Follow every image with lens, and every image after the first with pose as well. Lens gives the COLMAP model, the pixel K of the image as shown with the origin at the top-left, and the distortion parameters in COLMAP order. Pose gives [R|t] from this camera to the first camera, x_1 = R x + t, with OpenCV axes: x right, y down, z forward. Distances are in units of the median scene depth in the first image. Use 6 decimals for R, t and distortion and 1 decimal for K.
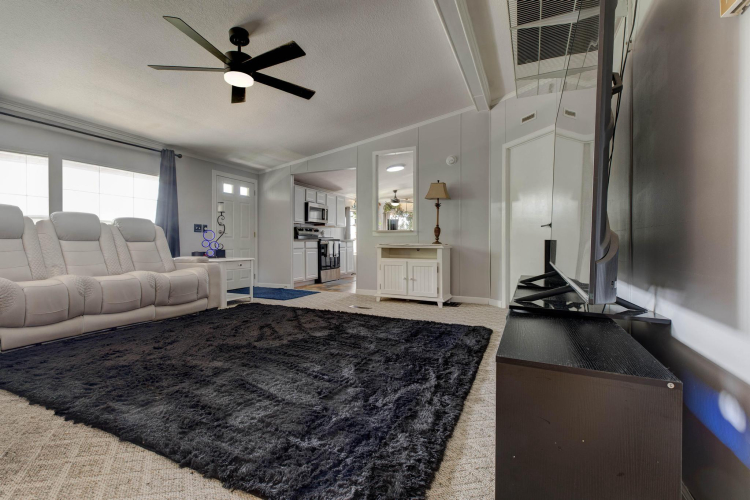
lens RADIAL K [[349.1, 0, 373.1], [0, 349.1, 248.4], [0, 0, 1]] dist [-0.011212, 0.002818]
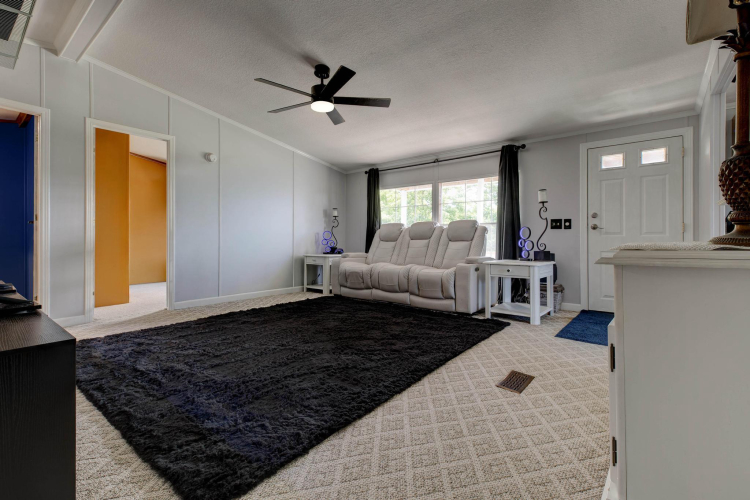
lens RADIAL K [[349.1, 0, 375.3], [0, 349.1, 244.4], [0, 0, 1]] dist [-0.011212, 0.002818]
pose [[-0.271641, 0.004298, -0.962389, 0.446805], [-0.015914, 0.999833, 0.008957, -0.013129], [0.962267, 0.017748, -0.271528, 0.932548]]
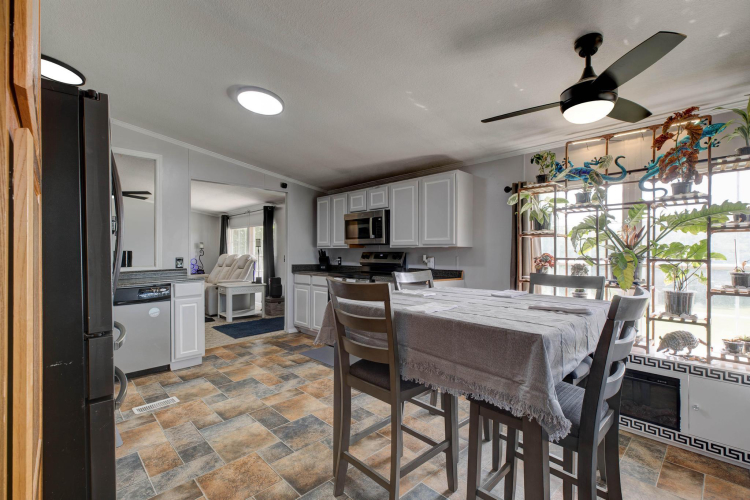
lens RADIAL K [[349.1, 0, 370.3], [0, 349.1, 252.9], [0, 0, 1]] dist [-0.011212, 0.002818]
pose [[-0.394643, 0.007883, -0.918801, 0.600107], [-0.009285, 0.999878, 0.012567, -0.112793], [0.918788, 0.013491, -0.394522, 2.032431]]
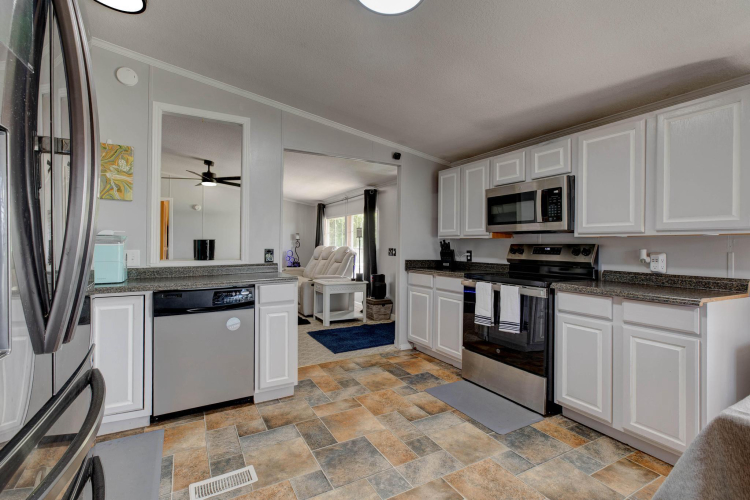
lens RADIAL K [[349.1, 0, 375.1], [0, 349.1, 246.2], [0, 0, 1]] dist [-0.011212, 0.002818]
pose [[-0.598034, 0.003391, -0.801464, 0.404886], [-0.015323, 0.999760, 0.015663, -0.104686], [0.801324, 0.021648, -0.597838, 1.816855]]
